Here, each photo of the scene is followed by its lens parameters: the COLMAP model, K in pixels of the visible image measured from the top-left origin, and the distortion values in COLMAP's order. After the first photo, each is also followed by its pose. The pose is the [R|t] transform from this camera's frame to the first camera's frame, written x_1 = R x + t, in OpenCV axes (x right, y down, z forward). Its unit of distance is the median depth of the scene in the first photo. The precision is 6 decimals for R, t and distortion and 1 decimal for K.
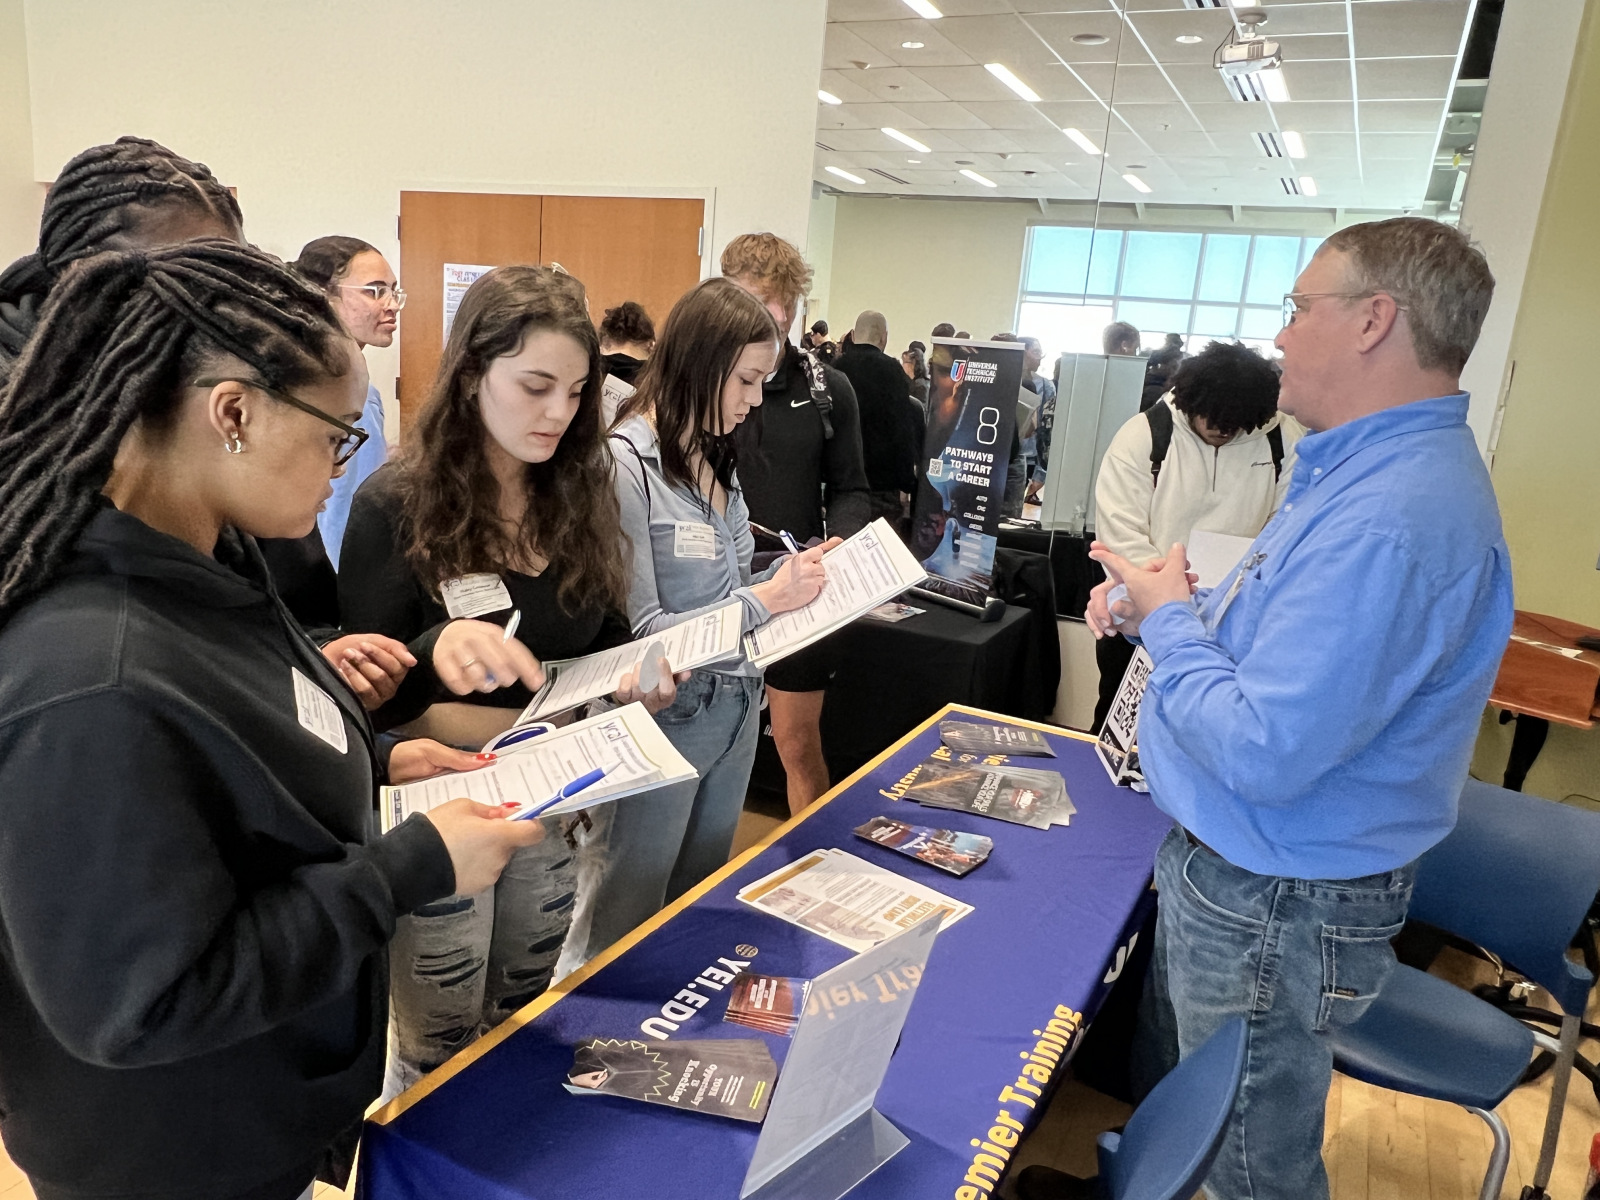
lens RADIAL K [[1120.1, 0, 806.1], [0, 1120.1, 610.7], [0, 0, 1]] dist [-0.007055, 0.008864]
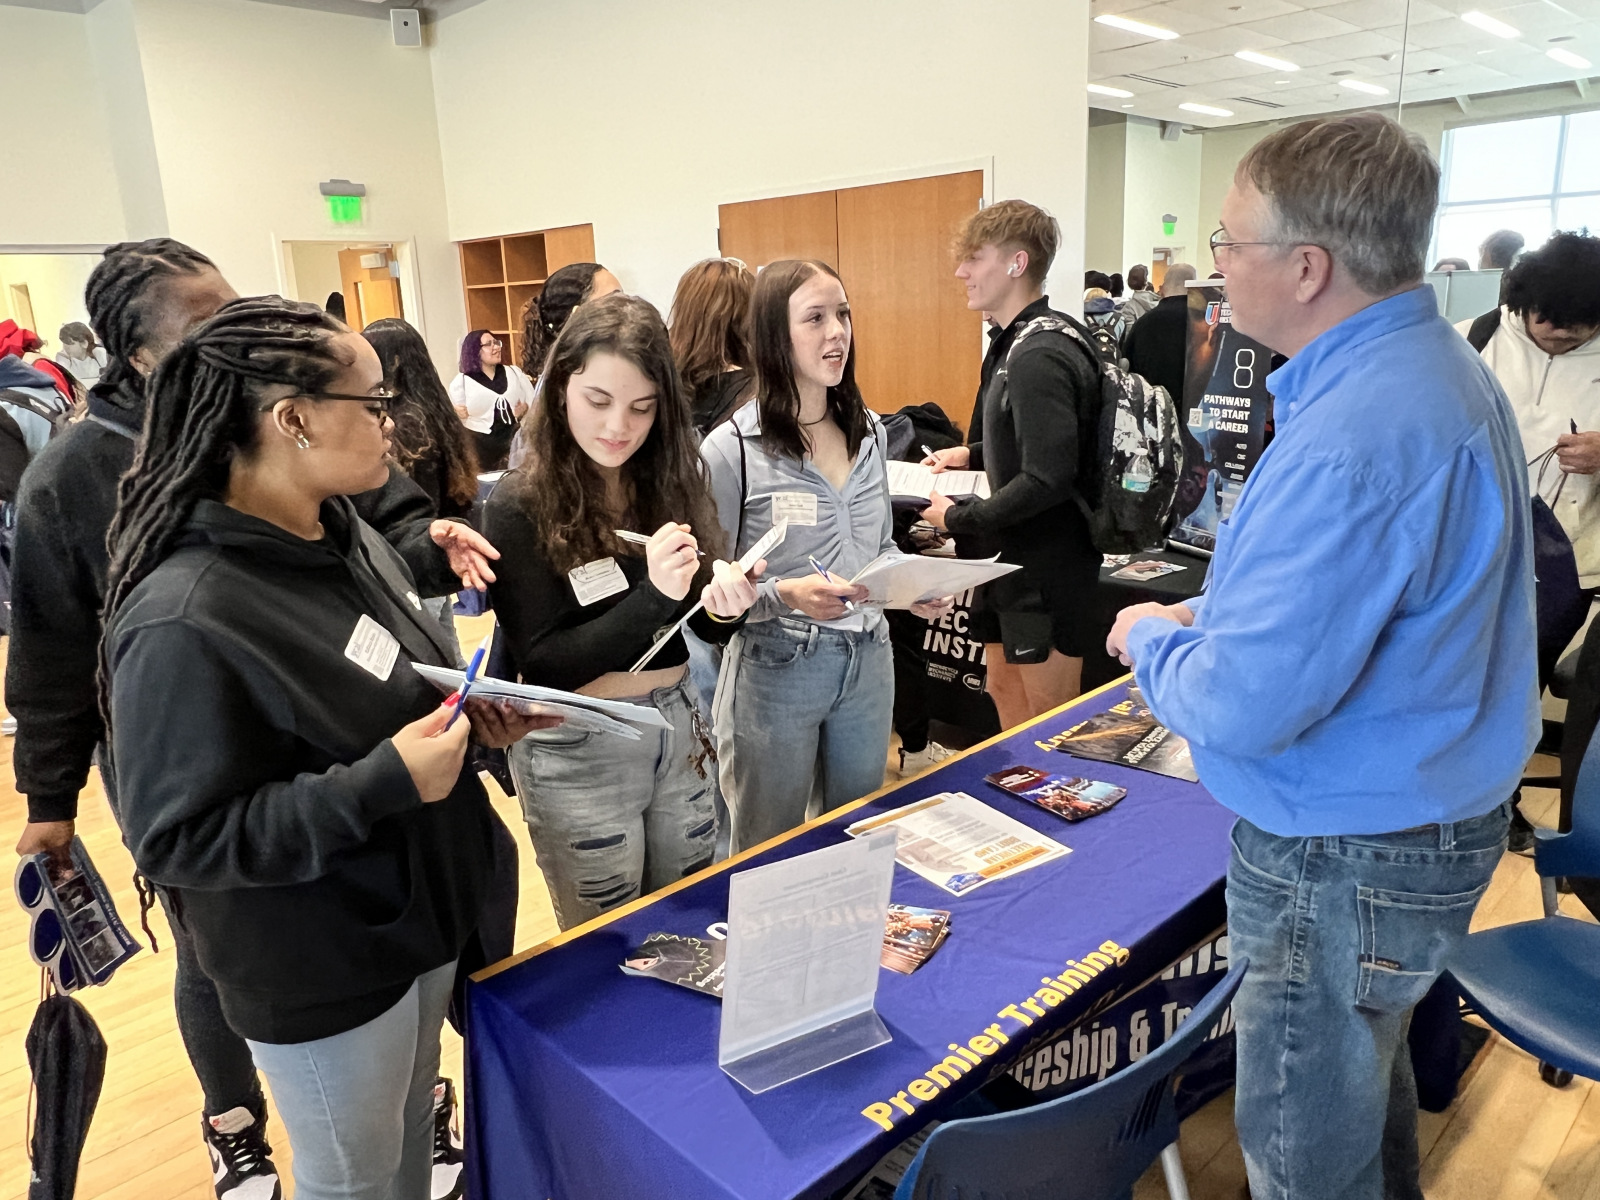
lens RADIAL K [[1120.1, 0, 783.1], [0, 1120.1, 606.5], [0, 0, 1]] dist [-0.007055, 0.008864]
pose [[0.939656, -0.030250, -0.340780, 0.256617], [0.035610, 0.999321, 0.009483, 0.026493], [0.340261, -0.021046, 0.940095, -0.035160]]
